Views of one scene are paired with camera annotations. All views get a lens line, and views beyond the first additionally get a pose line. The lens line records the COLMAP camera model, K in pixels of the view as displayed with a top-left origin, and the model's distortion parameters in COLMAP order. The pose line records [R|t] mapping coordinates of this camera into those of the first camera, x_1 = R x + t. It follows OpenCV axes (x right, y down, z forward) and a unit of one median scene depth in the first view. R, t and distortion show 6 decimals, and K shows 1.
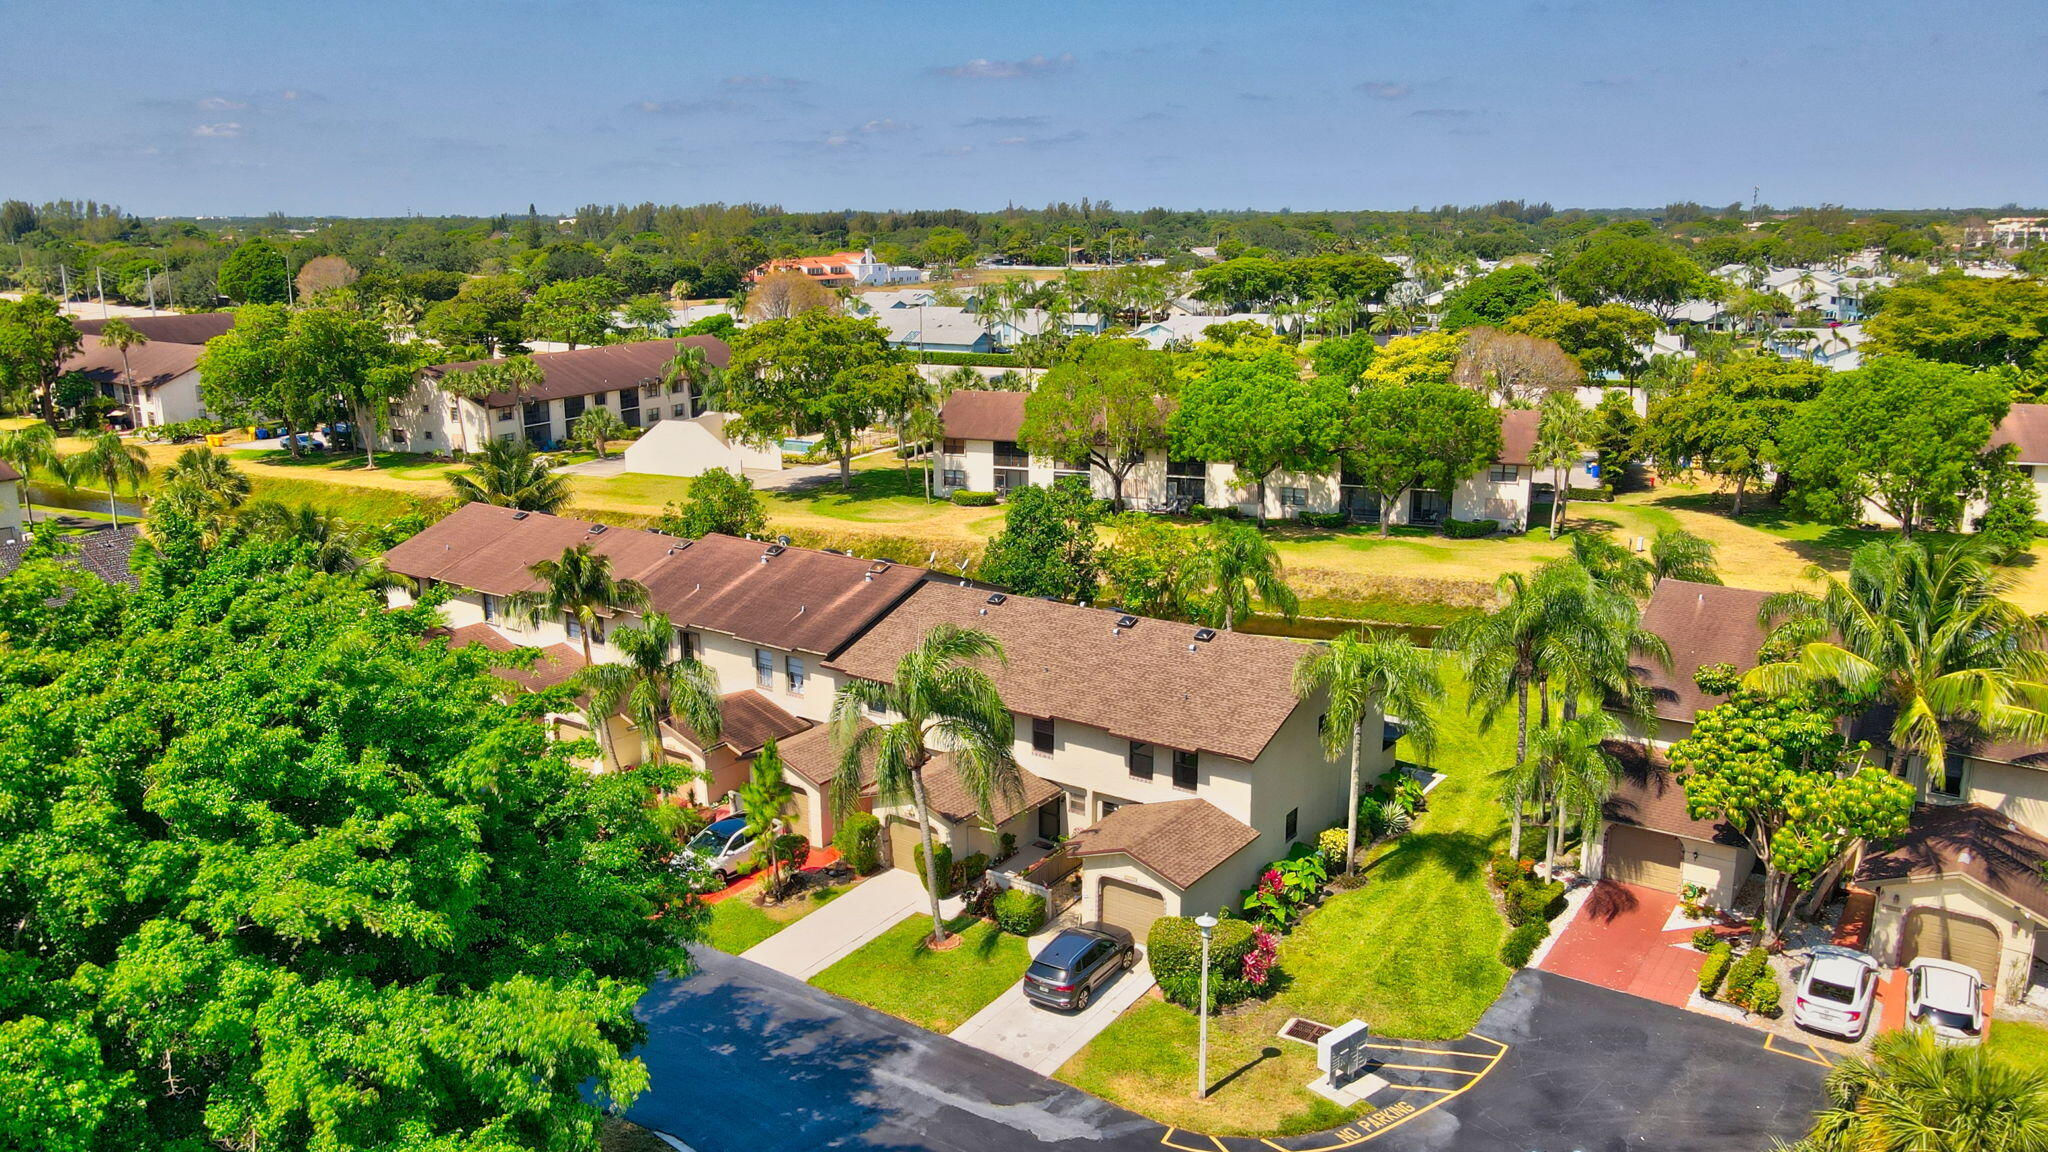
lens RADIAL K [[1531.1, 0, 1022.8], [0, 1531.1, 569.6], [0, 0, 1]] dist [0.002344, 0.032647]
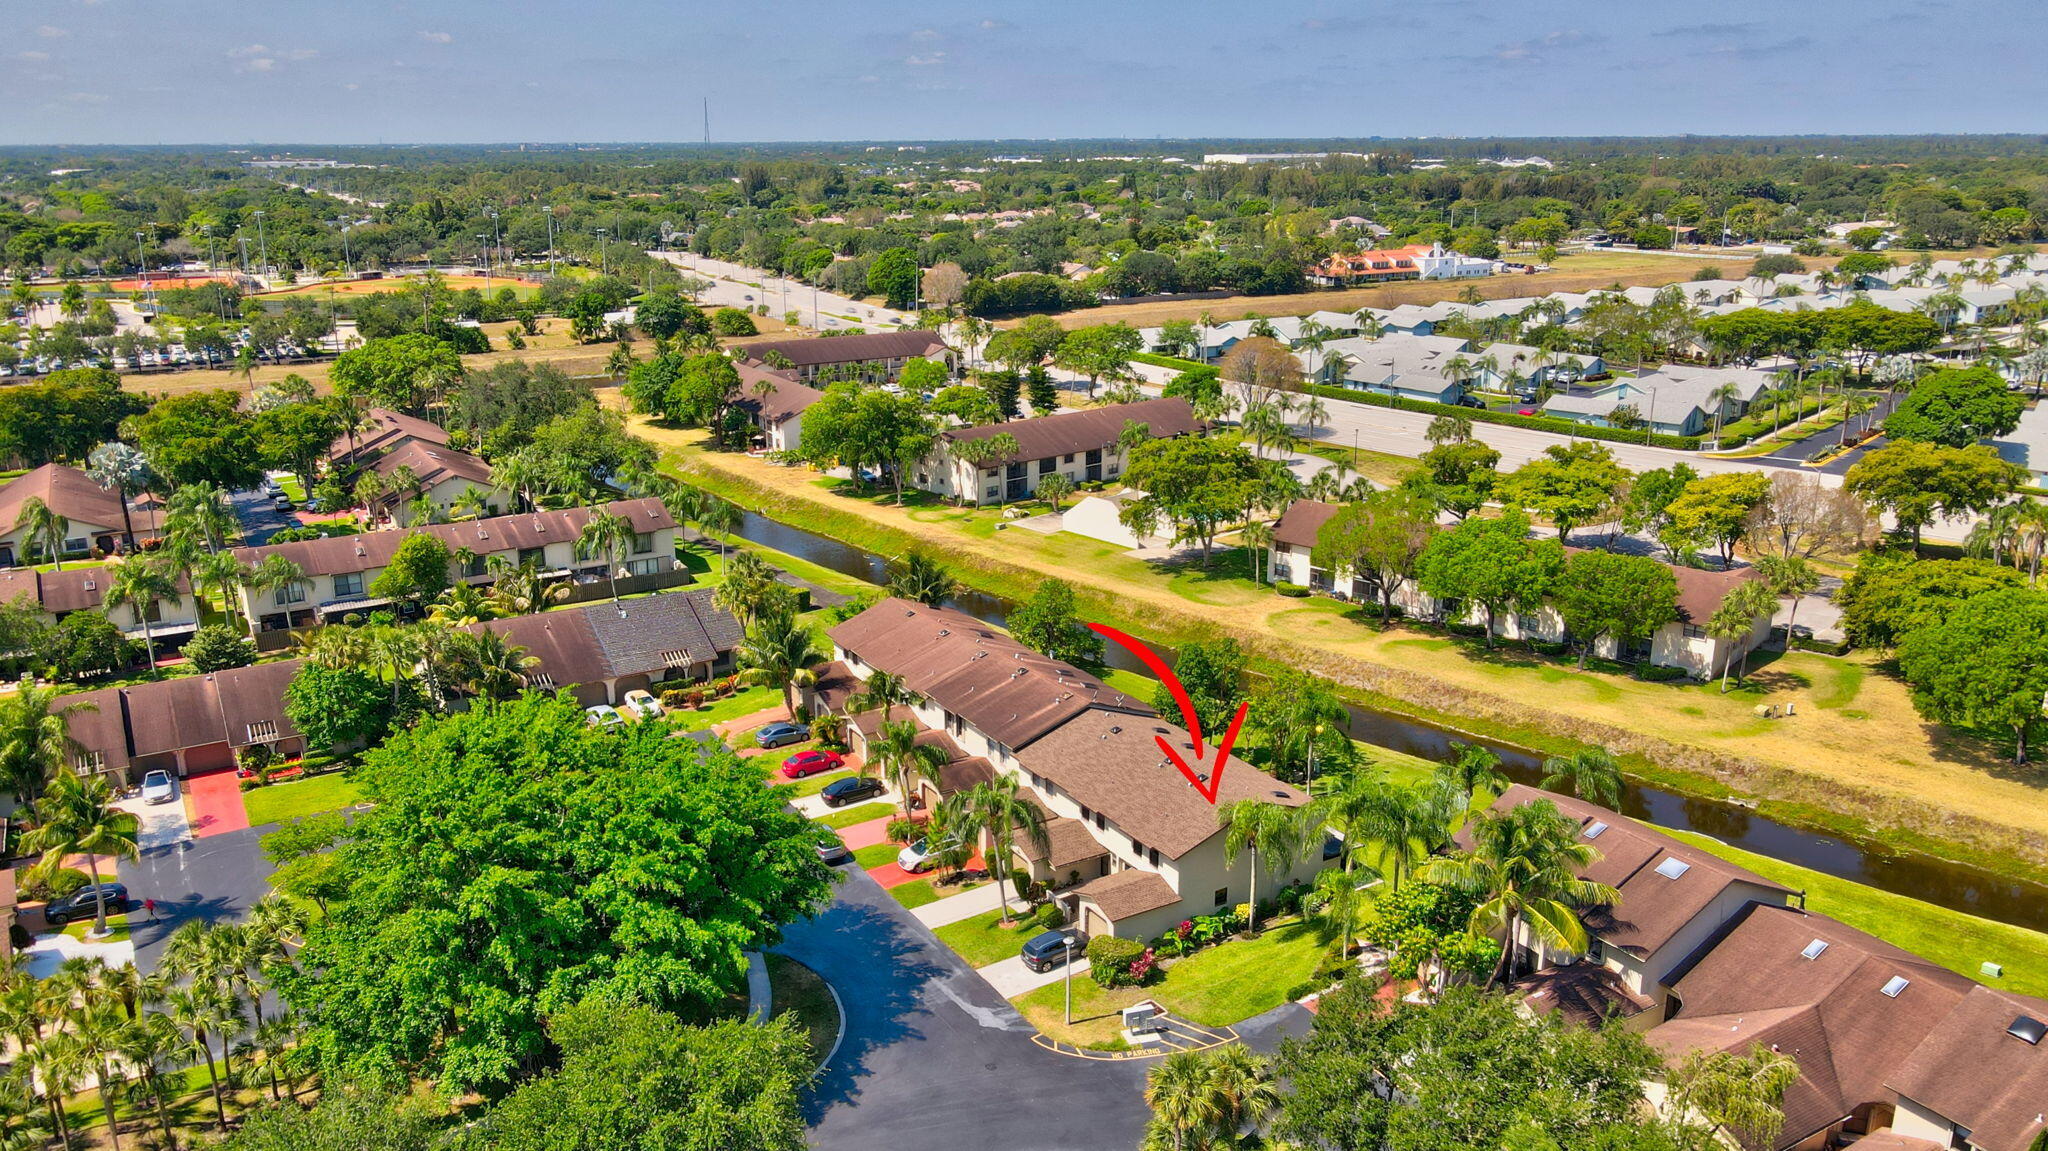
lens RADIAL K [[1531.1, 0, 1022.4], [0, 1531.1, 582.8], [0, 0, 1]] dist [0.002344, 0.032647]
pose [[0.918699, 0.112987, -0.378452, 0.279786], [-0.092743, 0.993129, 0.071365, -0.138320], [0.383915, -0.030464, 0.922866, -0.323107]]
